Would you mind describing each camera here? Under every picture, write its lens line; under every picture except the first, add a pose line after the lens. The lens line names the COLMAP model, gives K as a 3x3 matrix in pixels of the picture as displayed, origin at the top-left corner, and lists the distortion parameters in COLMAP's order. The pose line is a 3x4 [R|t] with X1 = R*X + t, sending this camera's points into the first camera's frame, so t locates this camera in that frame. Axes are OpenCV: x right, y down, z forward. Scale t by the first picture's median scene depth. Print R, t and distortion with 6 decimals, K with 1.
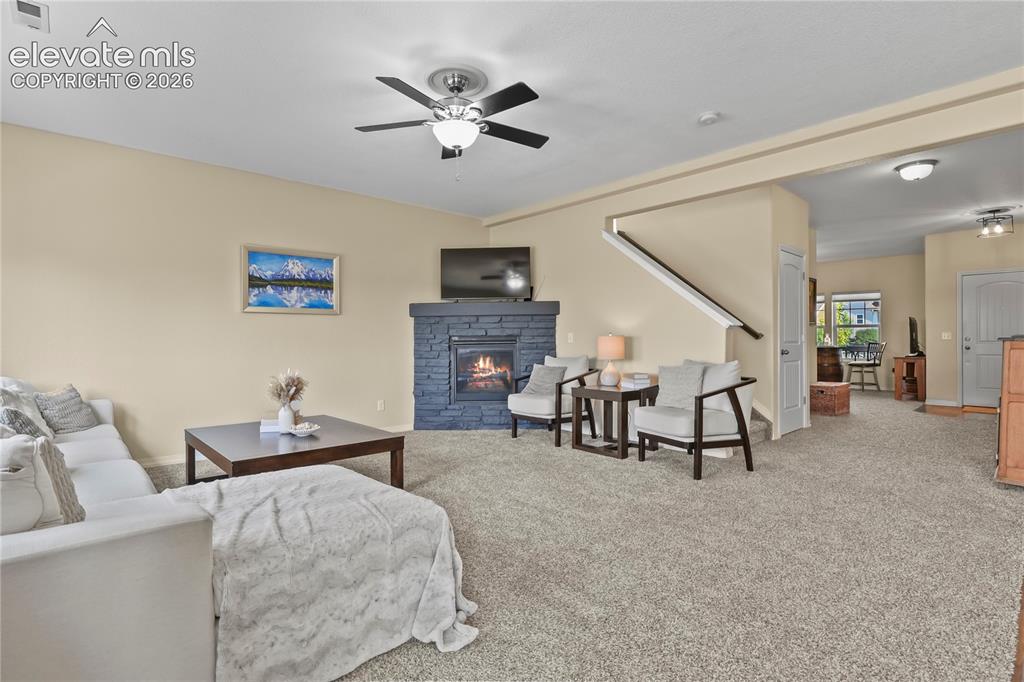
lens RADIAL K [[491.4, 0, 516.9], [0, 491.4, 341.7], [0, 0, 1]] dist [-0.001769, -0.016939]
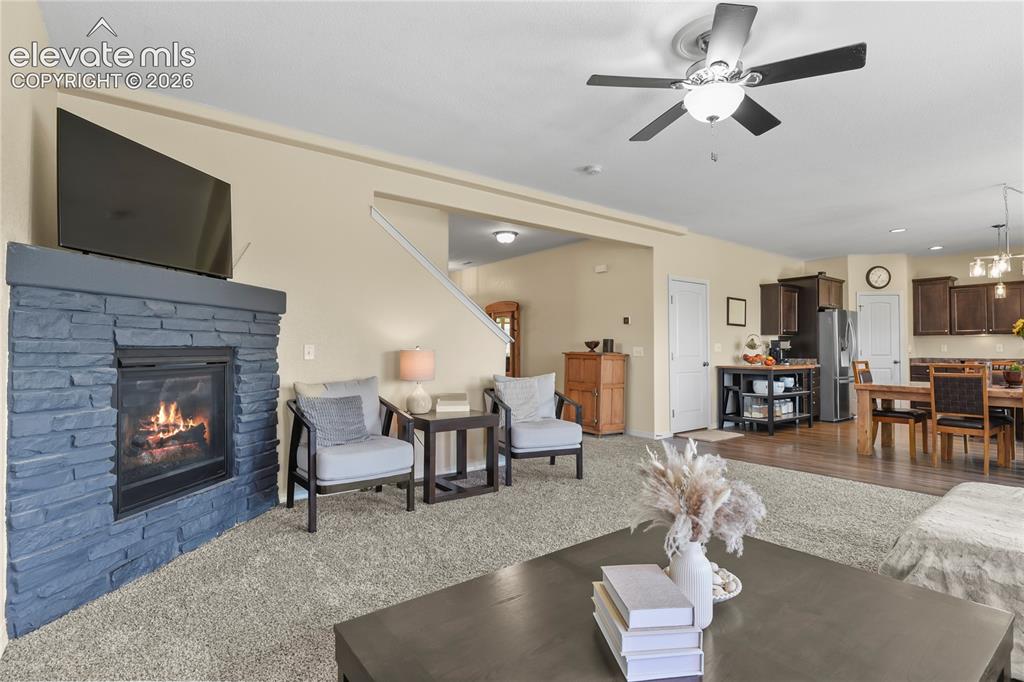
lens RADIAL K [[501.0, 0, 518.8], [0, 501.0, 340.3], [0, 0, 1]] dist [-0.011447, -0.001962]
pose [[0.091251, 0.028272, 0.995427, -0.564467], [0.002061, 0.999589, -0.028579, -0.004848], [-0.995826, 0.004659, 0.091155, 0.736676]]
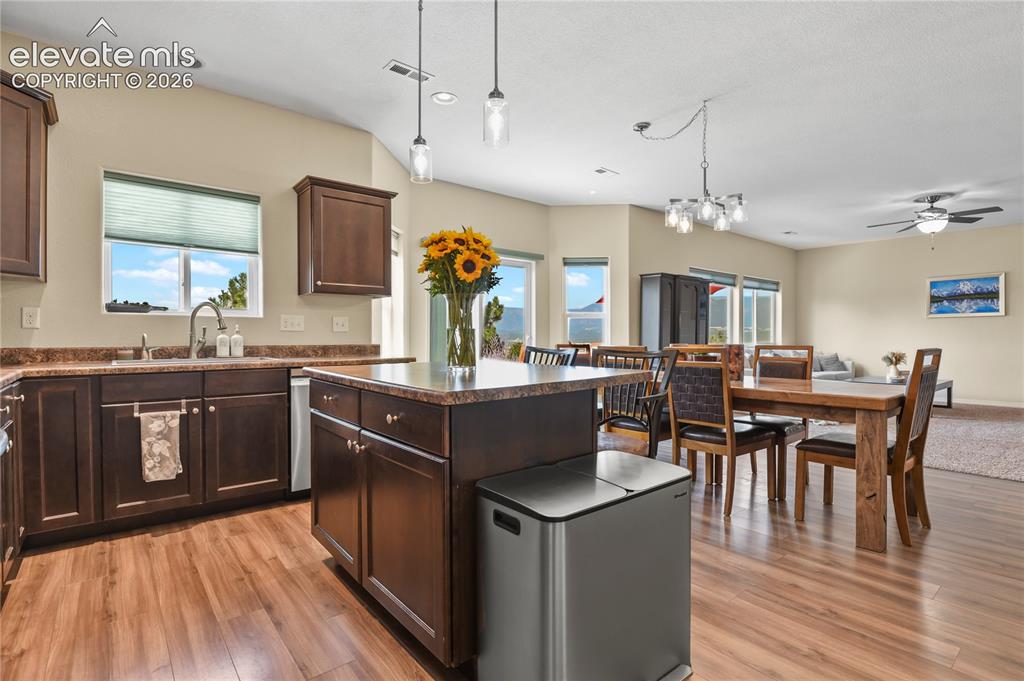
lens RADIAL K [[497.9, 0, 516.6], [0, 497.9, 340.3], [0, 0, 1]] dist [-0.003955, -0.008509]
pose [[-0.054523, 0.012490, -0.998434, 1.112222], [-0.000399, 0.999921, 0.012530, -0.002465], [0.998512, 0.001081, -0.054513, -0.300669]]
